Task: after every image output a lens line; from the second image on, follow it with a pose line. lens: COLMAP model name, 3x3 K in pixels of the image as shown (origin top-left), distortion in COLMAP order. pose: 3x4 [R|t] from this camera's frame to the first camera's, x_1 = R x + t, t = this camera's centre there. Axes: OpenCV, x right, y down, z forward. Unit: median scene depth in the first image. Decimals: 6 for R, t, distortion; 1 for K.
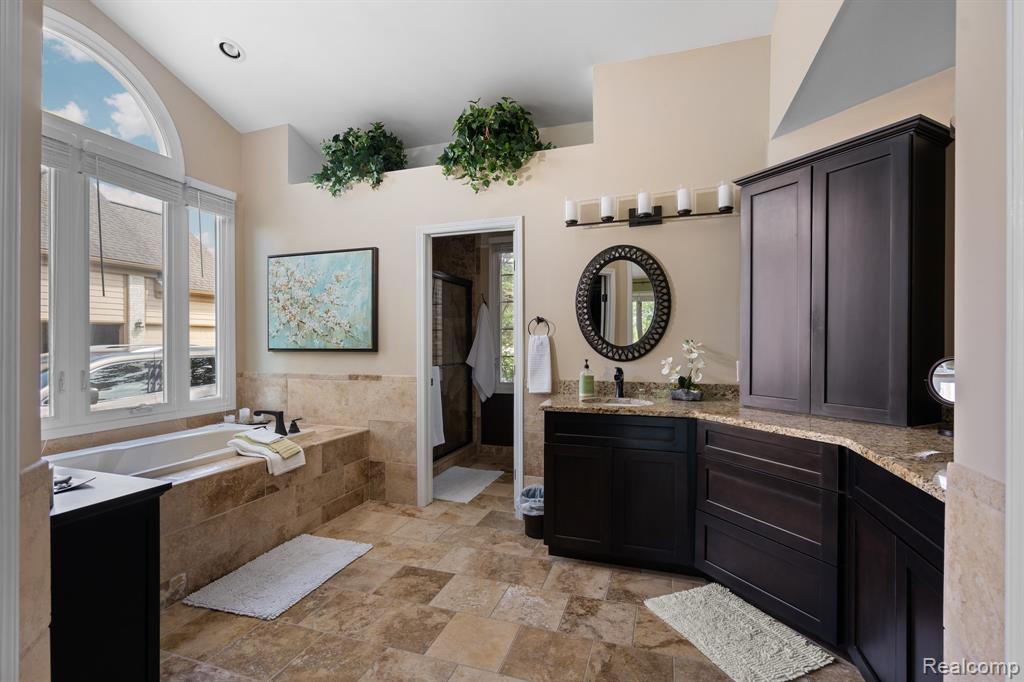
lens RADIAL K [[464.3, 0, 510.0], [0, 464.3, 342.2], [0, 0, 1]] dist [-0.004214, 0.003491]
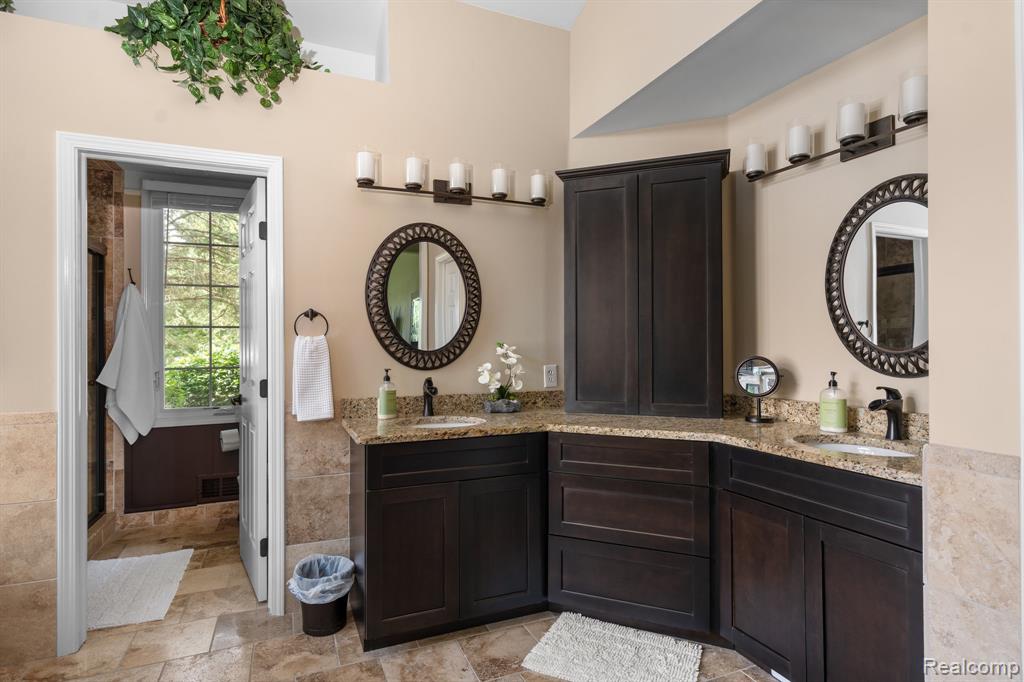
lens RADIAL K [[532.6, 0, 511.5], [0, 532.6, 340.8], [0, 0, 1]] dist [0.005752, 0.000022]
pose [[0.746734, 0.003285, 0.665114, -0.264892], [0.003984, 0.999948, -0.009411, 0.000560], [-0.665111, 0.009678, 0.746682, 0.233725]]
